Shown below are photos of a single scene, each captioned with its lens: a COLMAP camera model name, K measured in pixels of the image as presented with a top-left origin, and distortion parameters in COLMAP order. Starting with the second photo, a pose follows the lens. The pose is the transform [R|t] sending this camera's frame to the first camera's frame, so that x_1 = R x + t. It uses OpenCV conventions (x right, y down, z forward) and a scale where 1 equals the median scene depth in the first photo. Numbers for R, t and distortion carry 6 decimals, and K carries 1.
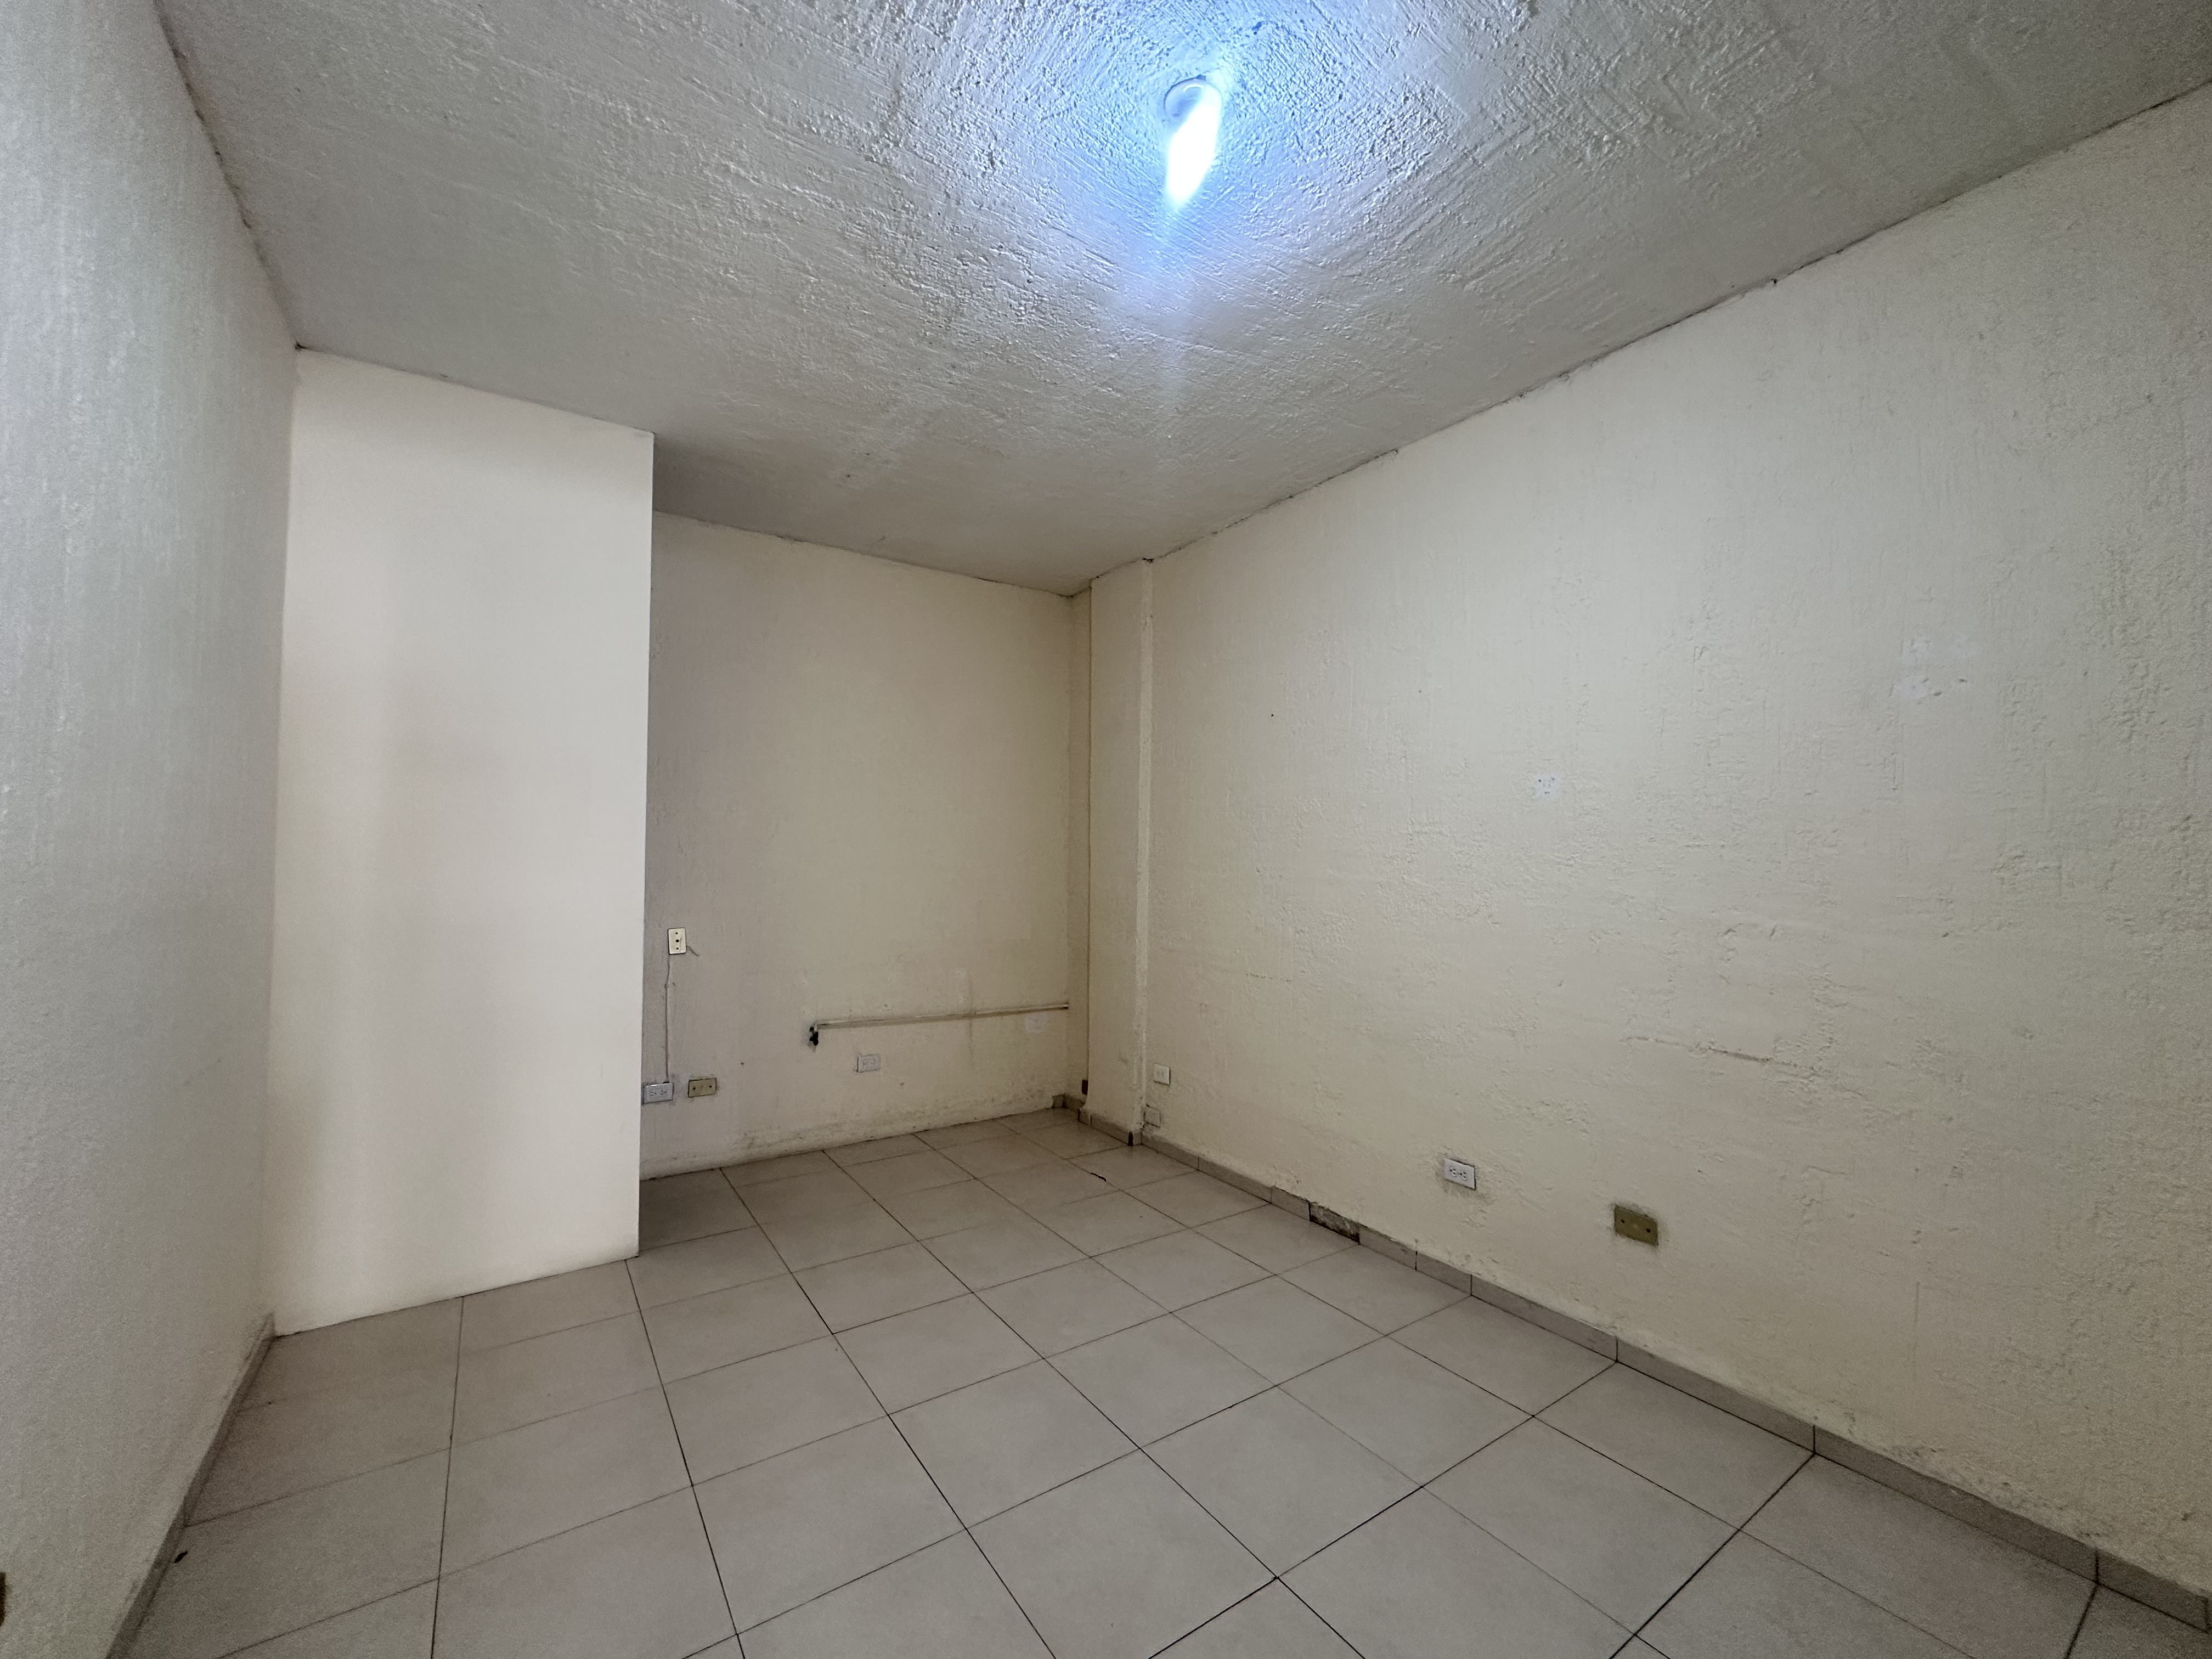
lens RADIAL K [[882.2, 0, 1105.1], [0, 882.2, 831.6], [0, 0, 1]] dist [0.000210, -0.000131]
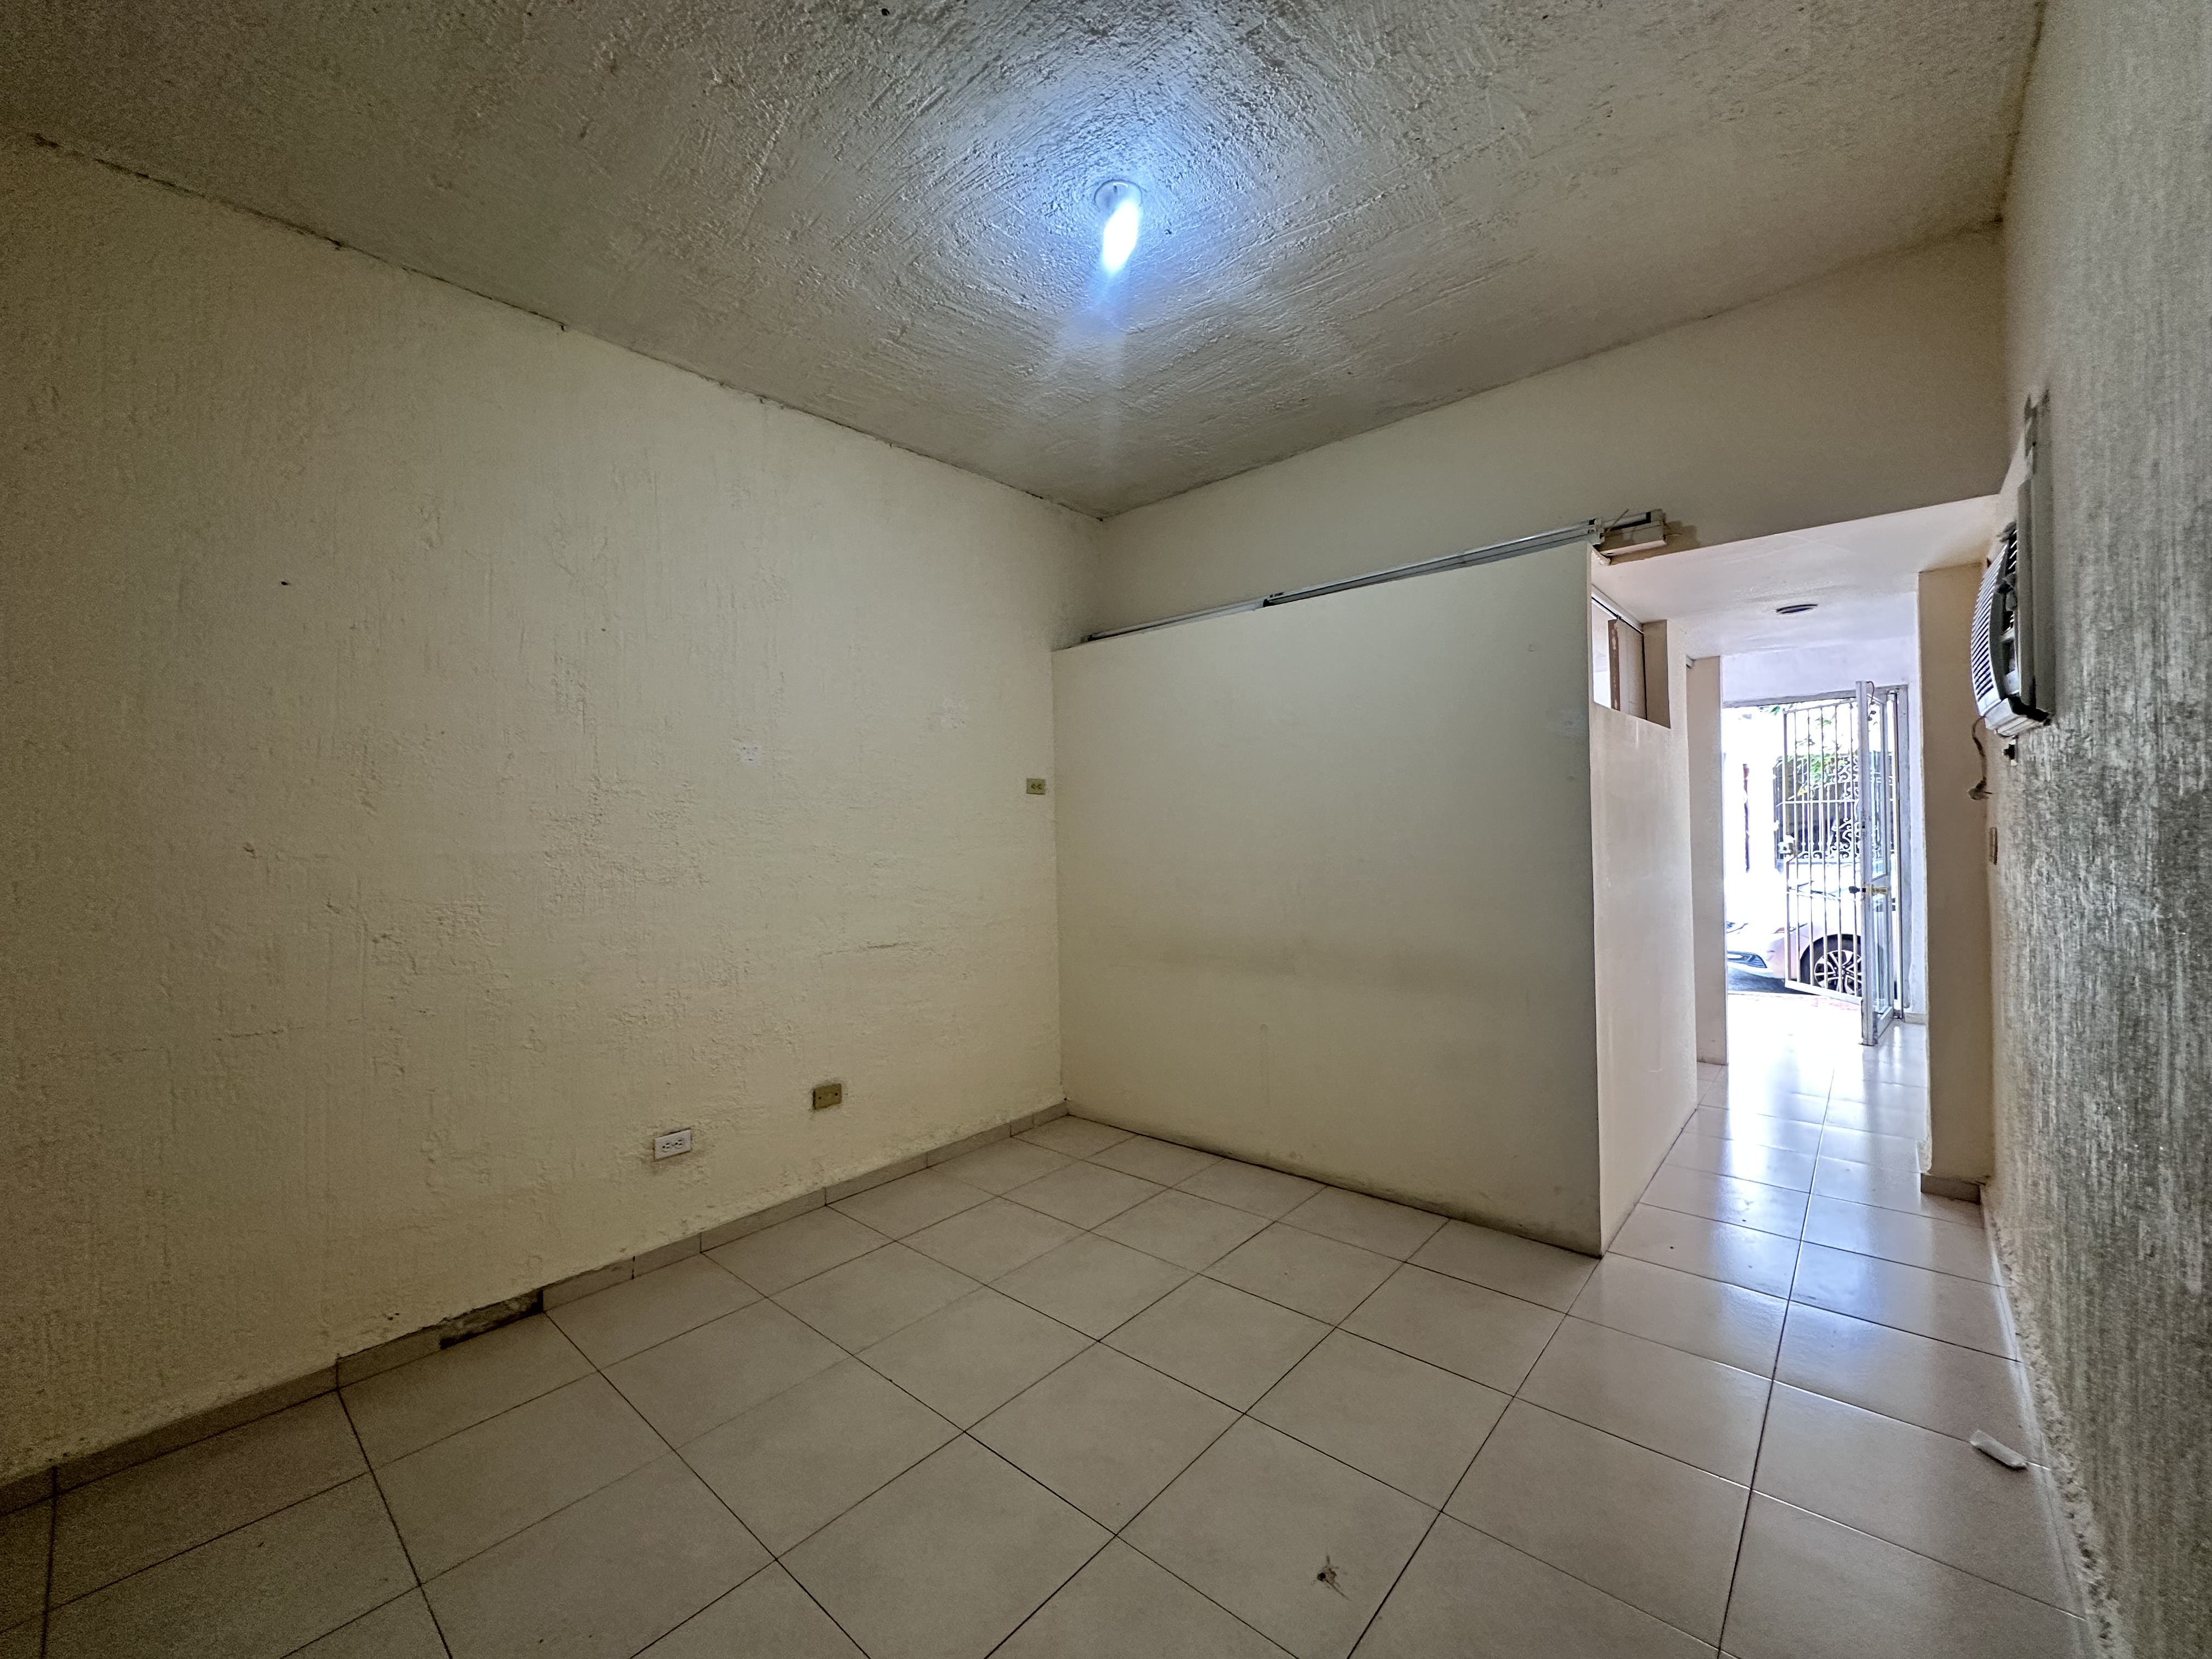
lens RADIAL K [[882.2, 0, 1105.2], [0, 882.2, 830.6], [0, 0, 1]] dist [0.000210, -0.000131]
pose [[-0.242780, -0.010597, 0.970024, -0.735006], [-0.005779, 0.999938, 0.009478, 0.033977], [-0.970064, -0.003305, -0.242826, 0.875110]]
